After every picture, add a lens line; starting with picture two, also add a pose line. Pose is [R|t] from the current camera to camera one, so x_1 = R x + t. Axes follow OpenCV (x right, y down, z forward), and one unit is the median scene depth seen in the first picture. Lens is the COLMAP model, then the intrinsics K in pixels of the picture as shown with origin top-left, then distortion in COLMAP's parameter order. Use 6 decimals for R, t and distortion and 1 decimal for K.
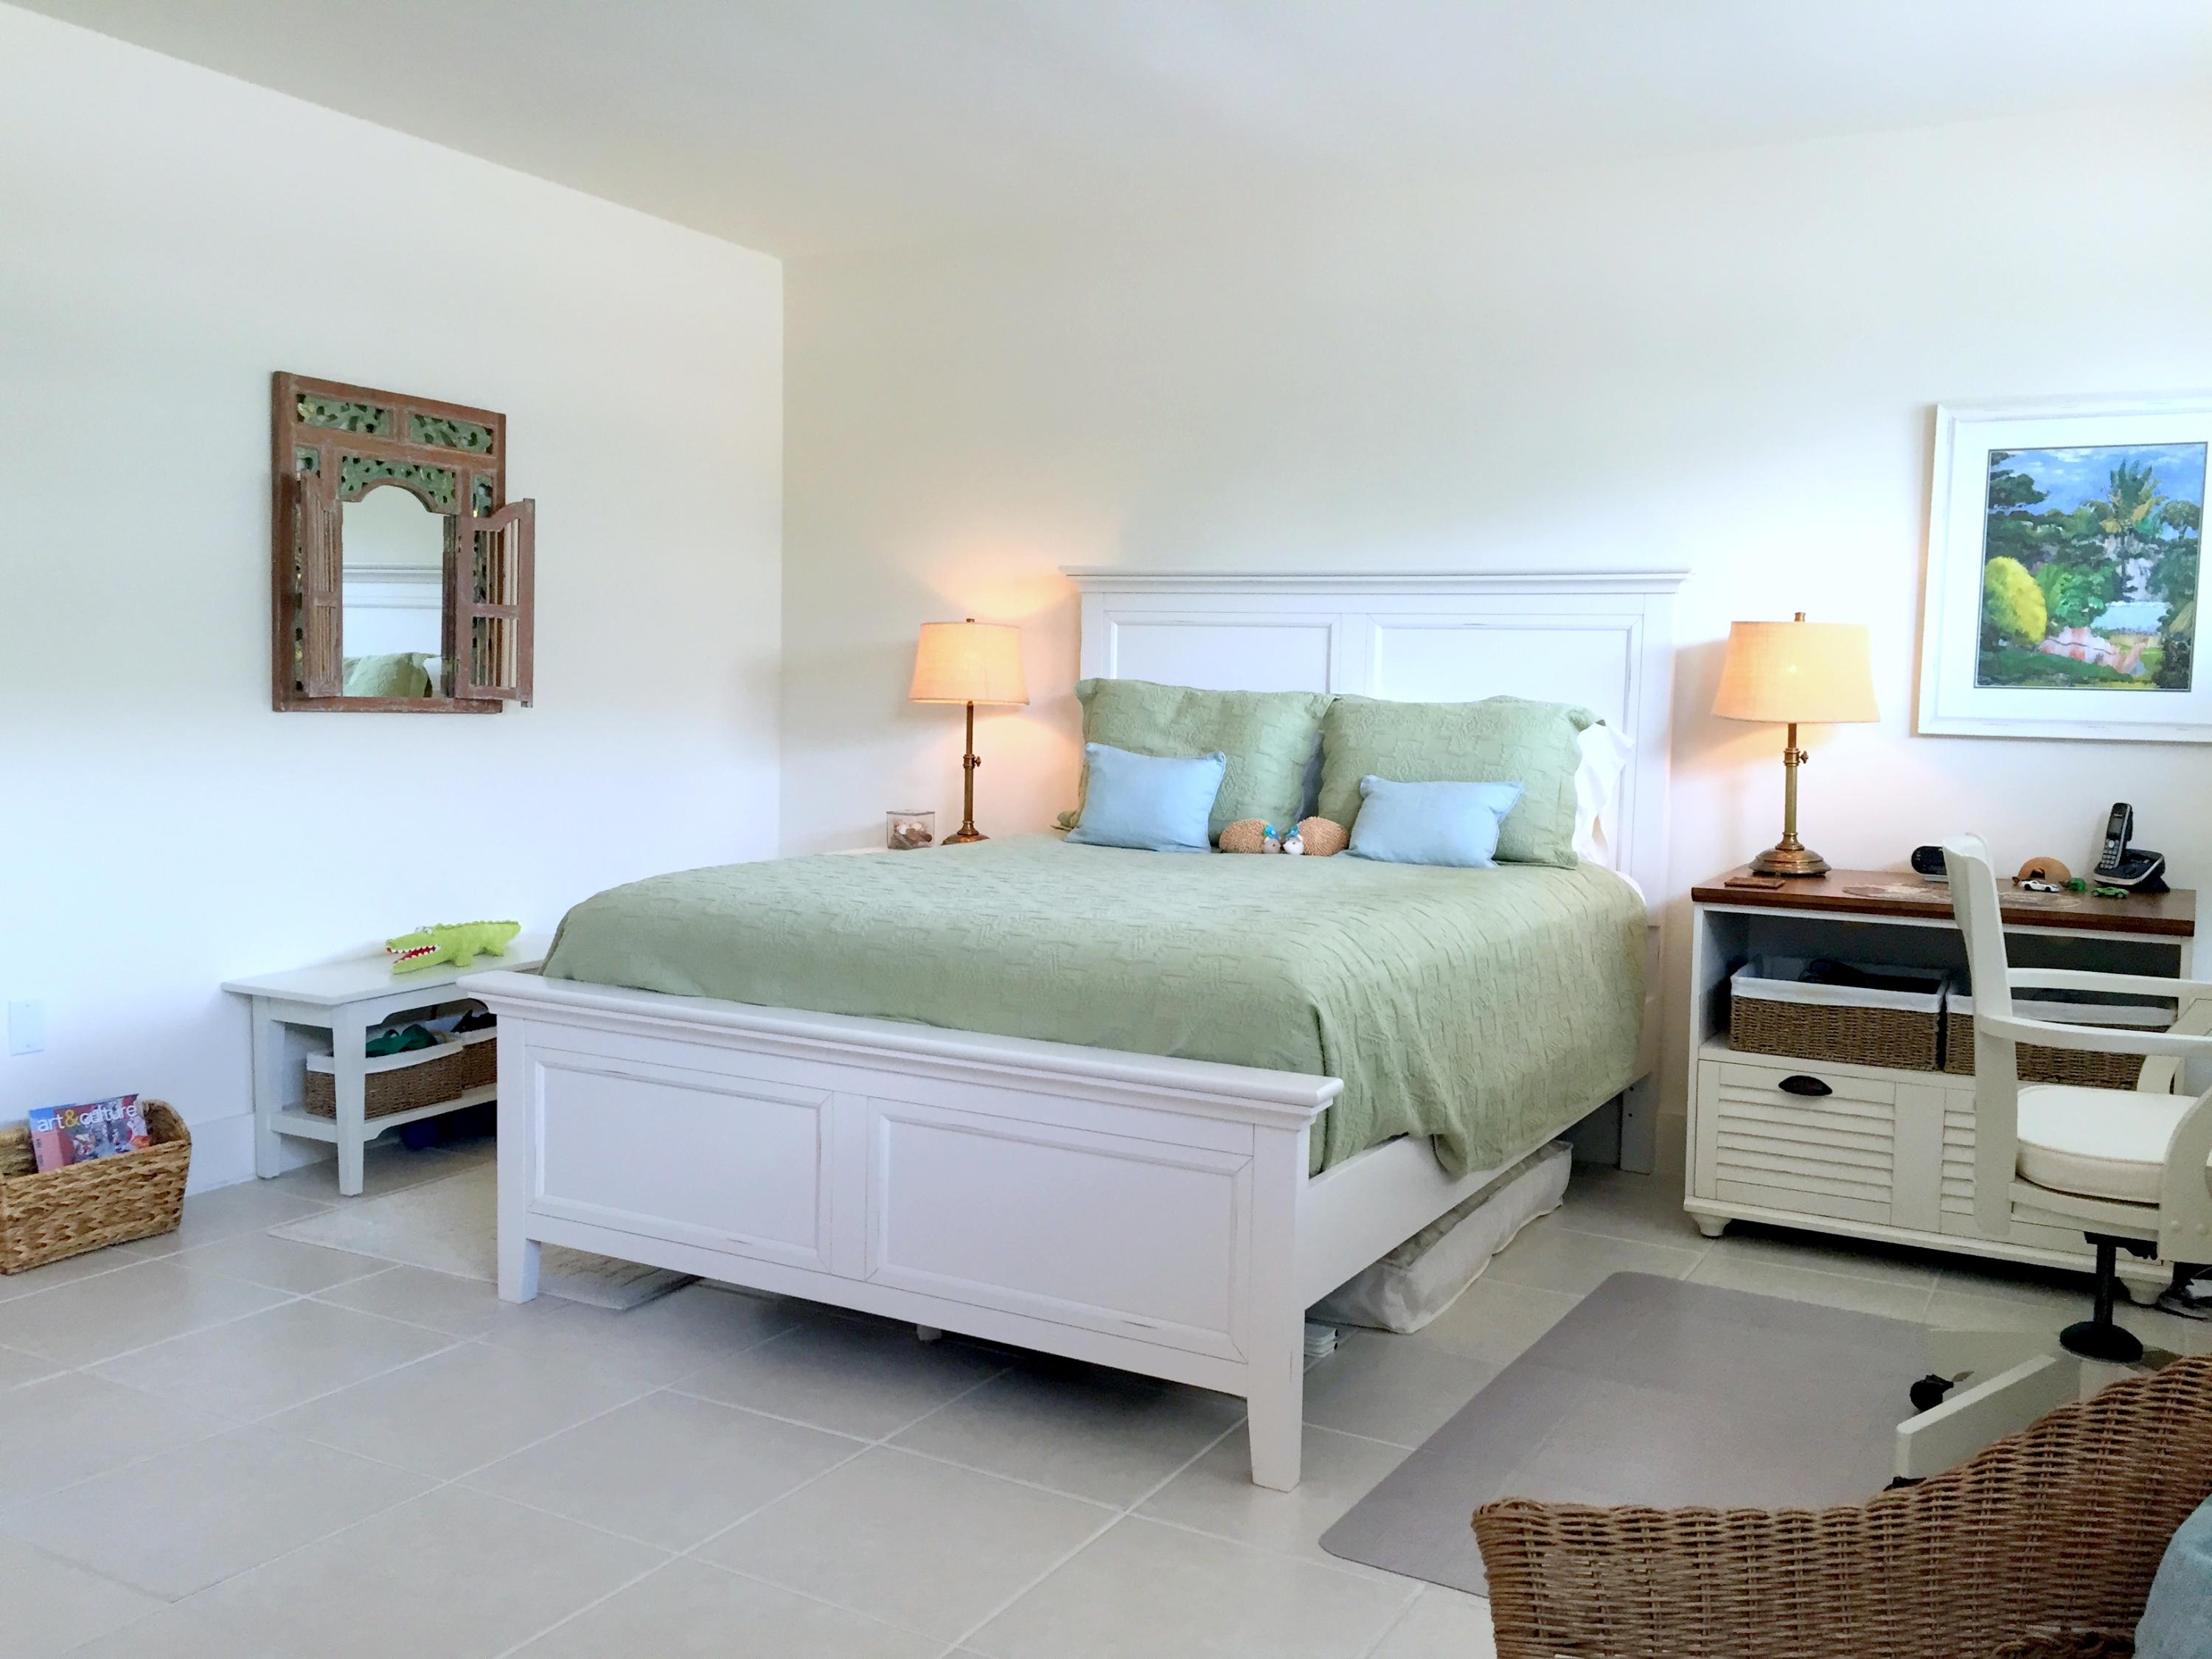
lens RADIAL K [[1949.7, 0, 1106.8], [0, 1949.7, 827.1], [0, 0, 1]] dist [0.074629, -0.096895]
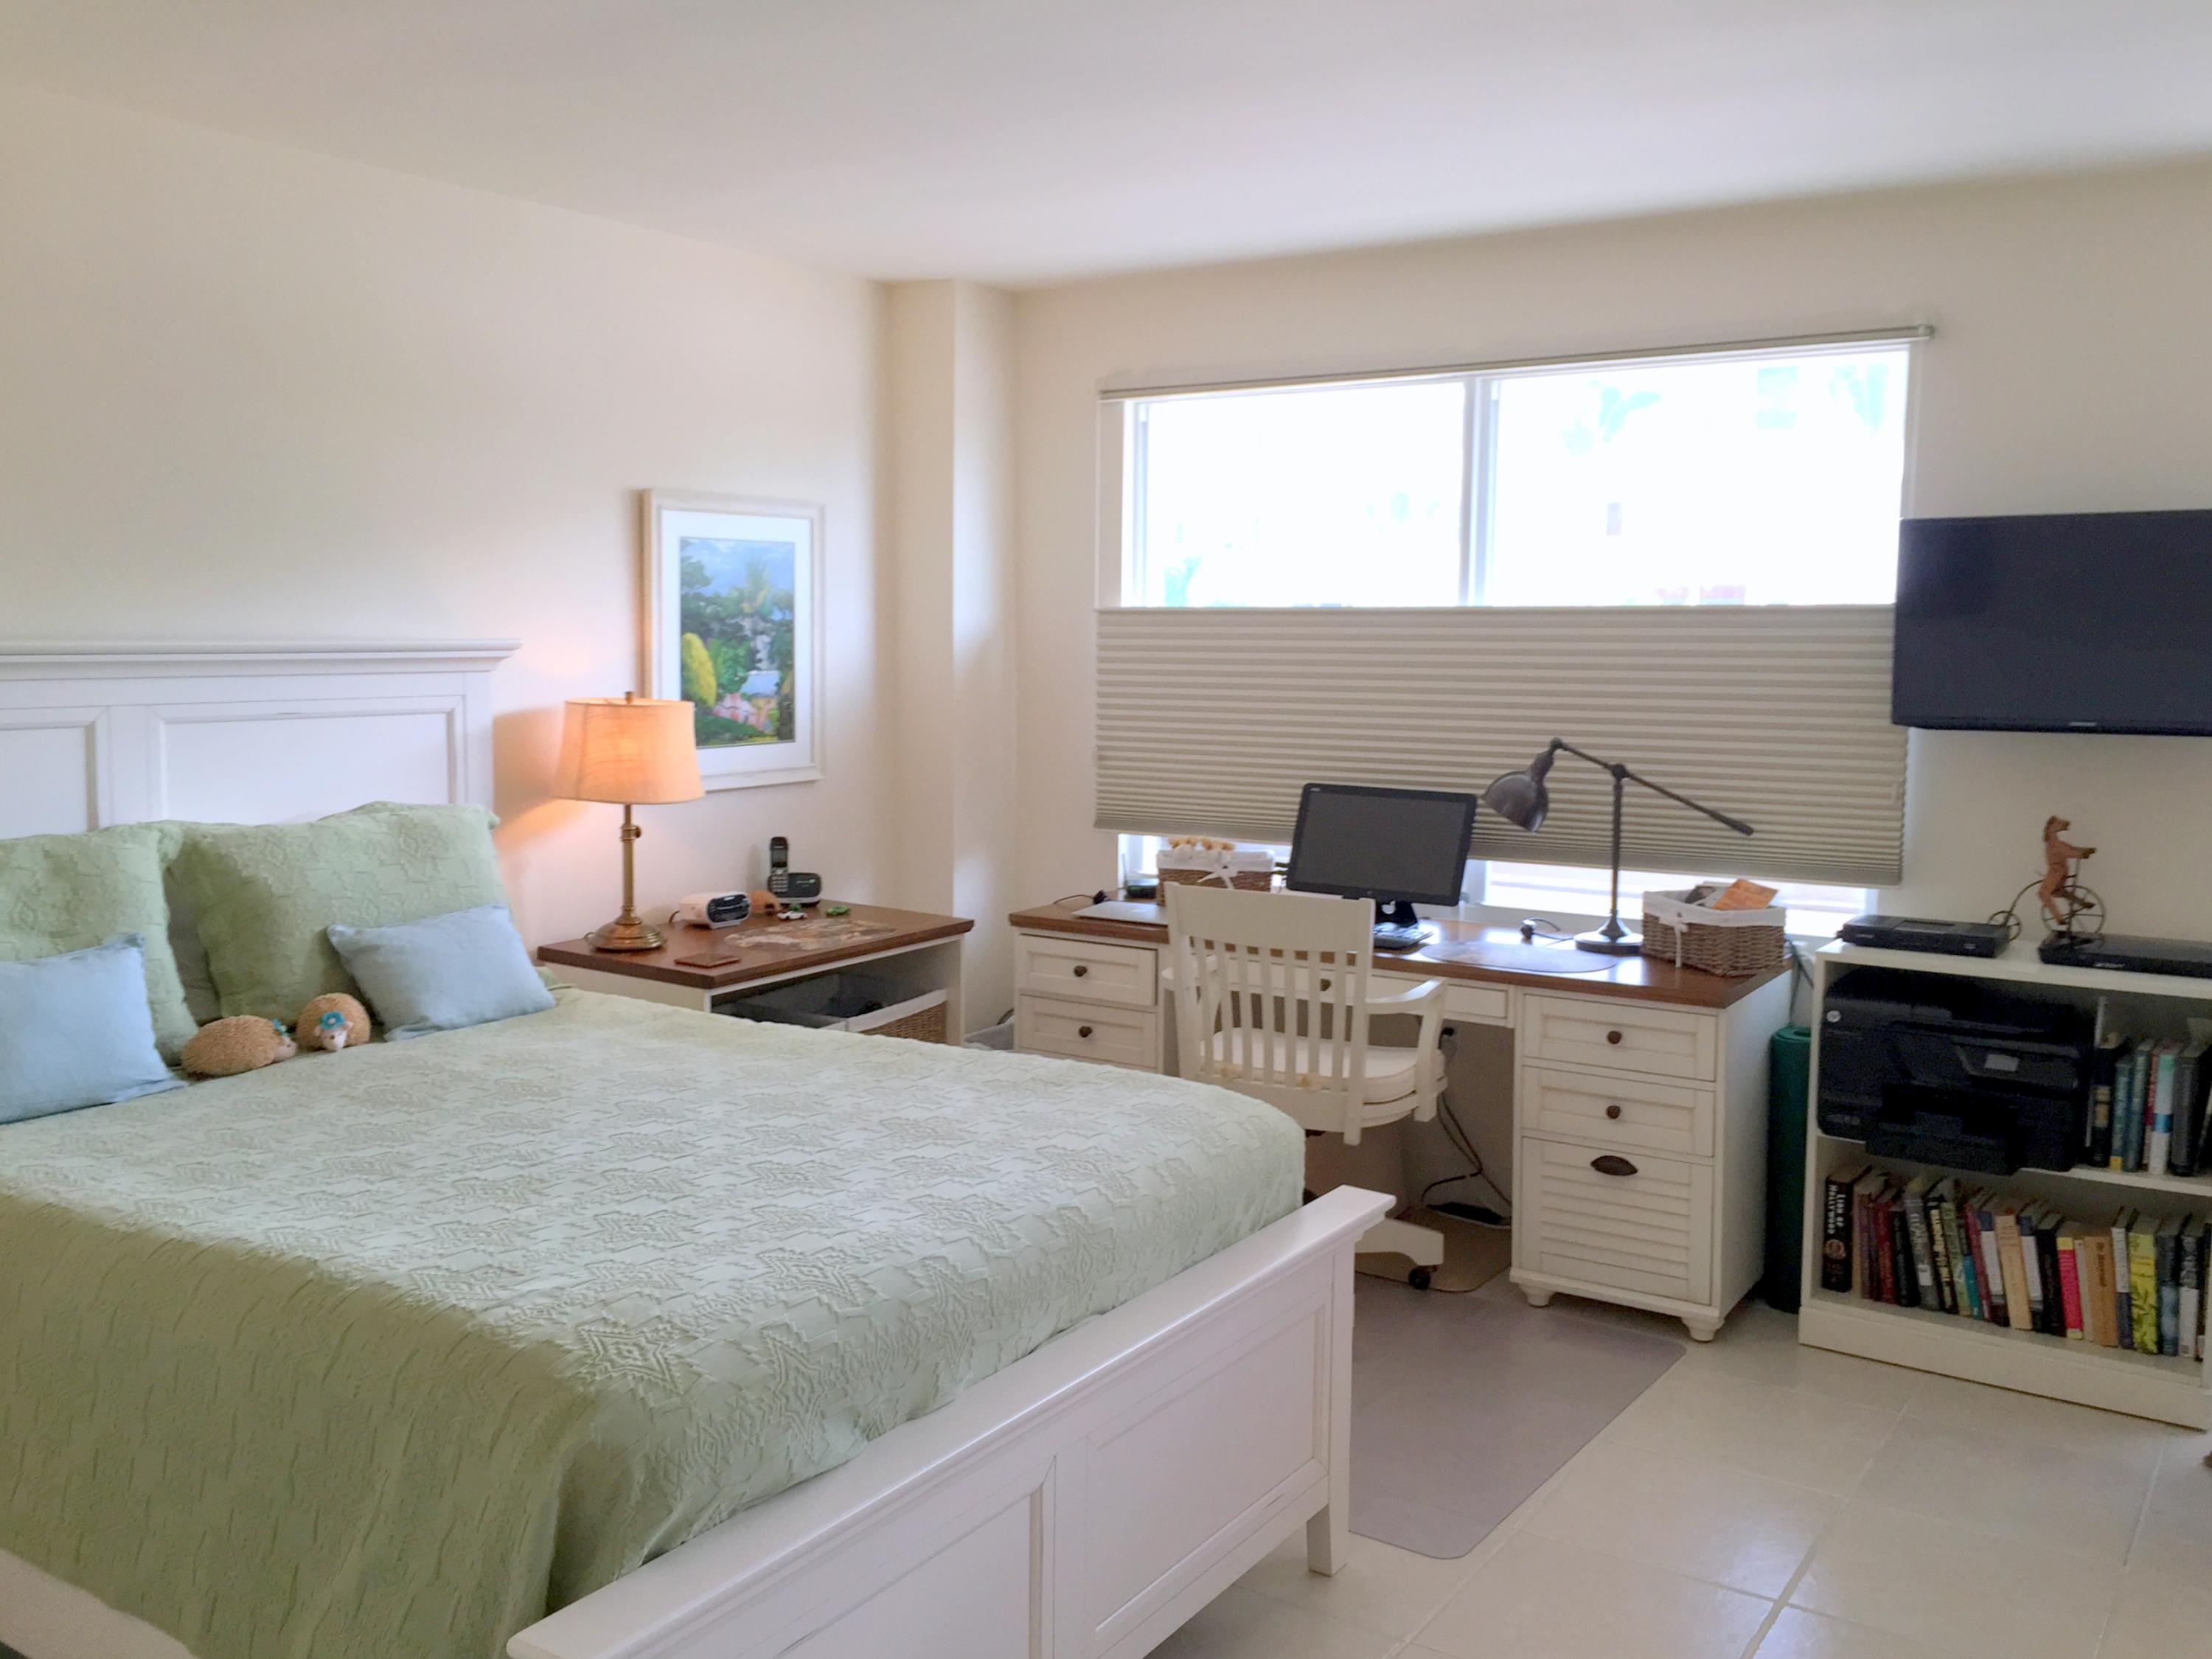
lens RADIAL K [[1949.7, 0, 1102.0], [0, 1949.7, 821.5], [0, 0, 1]] dist [0.074629, -0.096895]
pose [[0.082302, -0.130680, 0.988003, -0.651061], [0.062675, 0.990082, 0.125734, -0.158095], [-0.994635, 0.051575, 0.089676, 0.680788]]
